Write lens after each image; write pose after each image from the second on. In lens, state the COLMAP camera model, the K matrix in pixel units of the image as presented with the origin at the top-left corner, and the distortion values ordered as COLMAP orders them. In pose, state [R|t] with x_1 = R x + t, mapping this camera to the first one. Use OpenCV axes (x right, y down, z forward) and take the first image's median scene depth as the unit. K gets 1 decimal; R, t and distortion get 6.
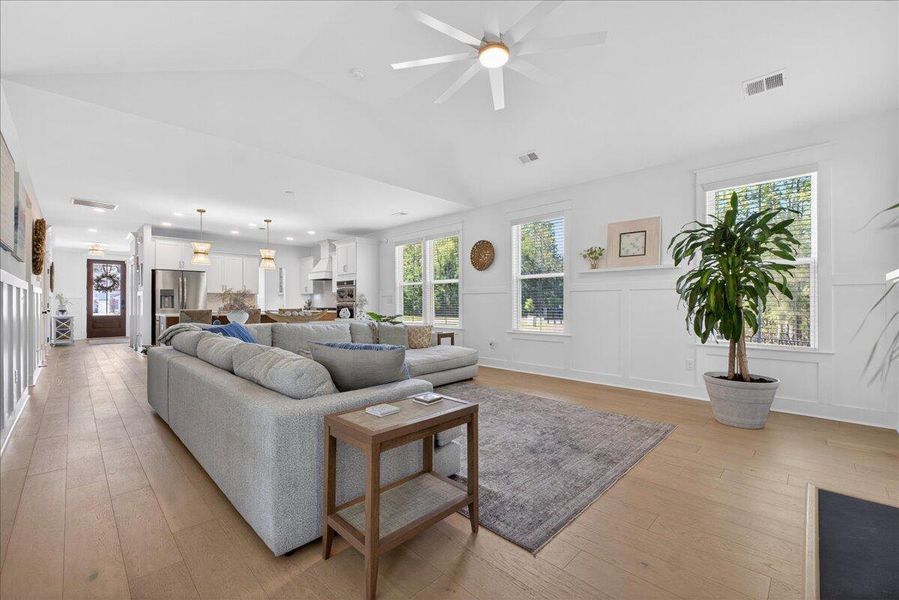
lens RADIAL K [[372.2, 0, 451.9], [0, 372.2, 300.3], [0, 0, 1]] dist [0.000702, 0.000248]
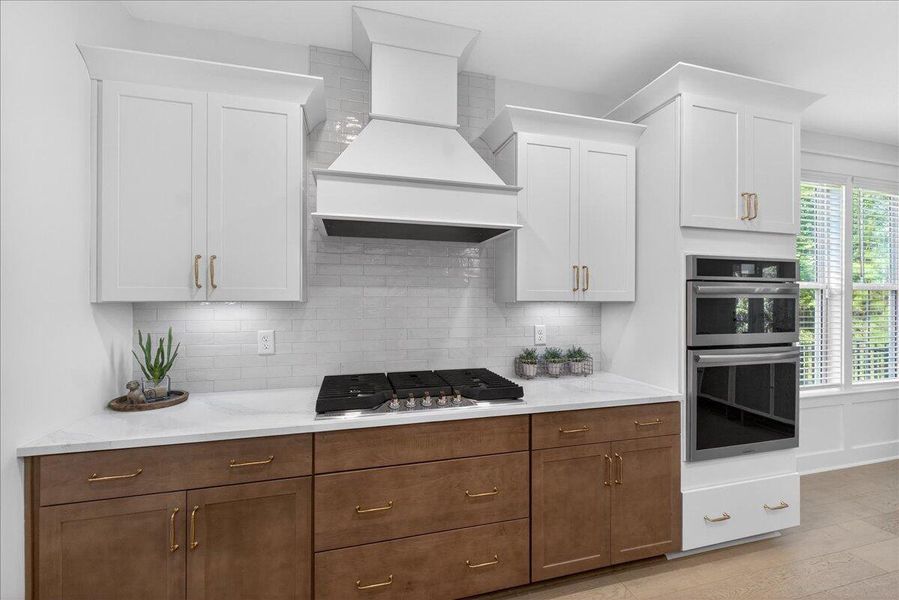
lens RADIAL K [[372.2, 0, 451.9], [0, 372.2, 300.3], [0, 0, 1]] dist [0.000702, 0.000248]
pose [[0.506752, 0.002228, 0.862089, -0.487948], [-0.008874, 0.999957, 0.002632, -0.021395], [-0.862046, -0.008984, 0.506750, 0.870325]]
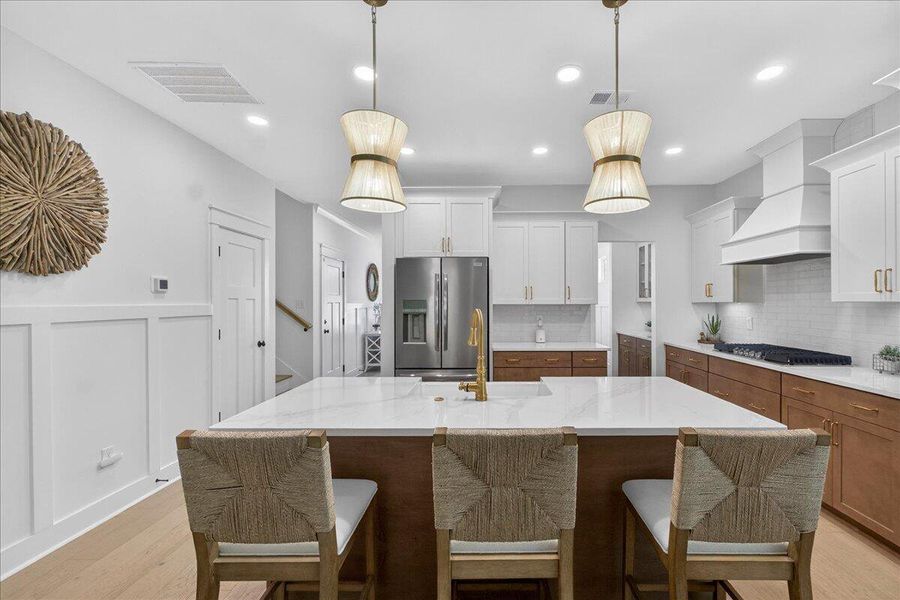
lens RADIAL K [[391.7, 0, 490.3], [0, 391.7, 301.8], [0, 0, 1]] dist [0.000597, -0.000099]
pose [[0.705084, 0.000736, -0.709124, -0.275381], [0.004861, 0.999971, 0.005871, -0.023305], [0.709107, -0.007586, 0.705060, 0.582524]]
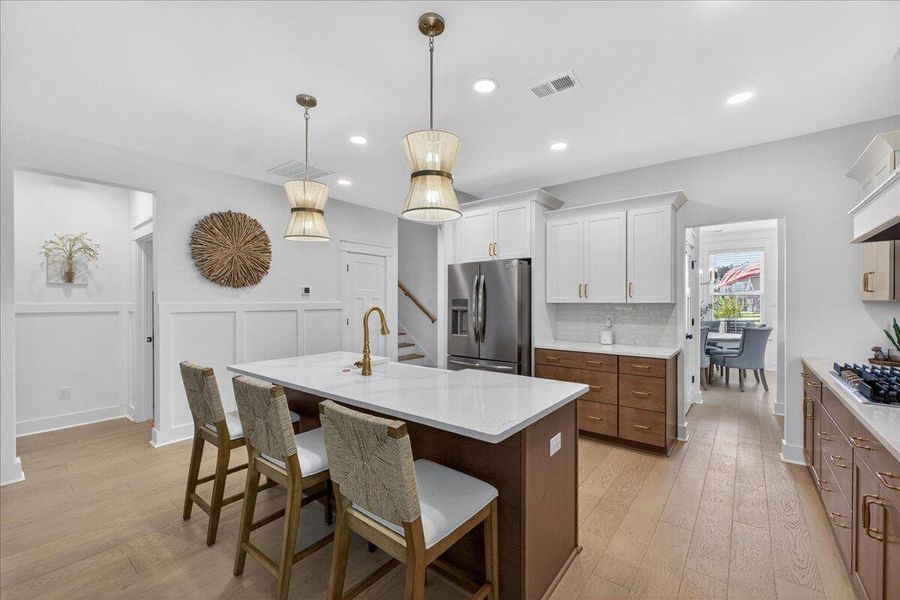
lens RADIAL K [[372.7, 0, 452.4], [0, 372.7, 300.3], [0, 0, 1]] dist [0.000702, 0.000248]
pose [[0.099475, 0.000622, -0.995040, -0.169632], [0.008701, 0.999961, 0.001495, -0.022335], [0.995002, -0.008806, 0.099466, 0.744761]]
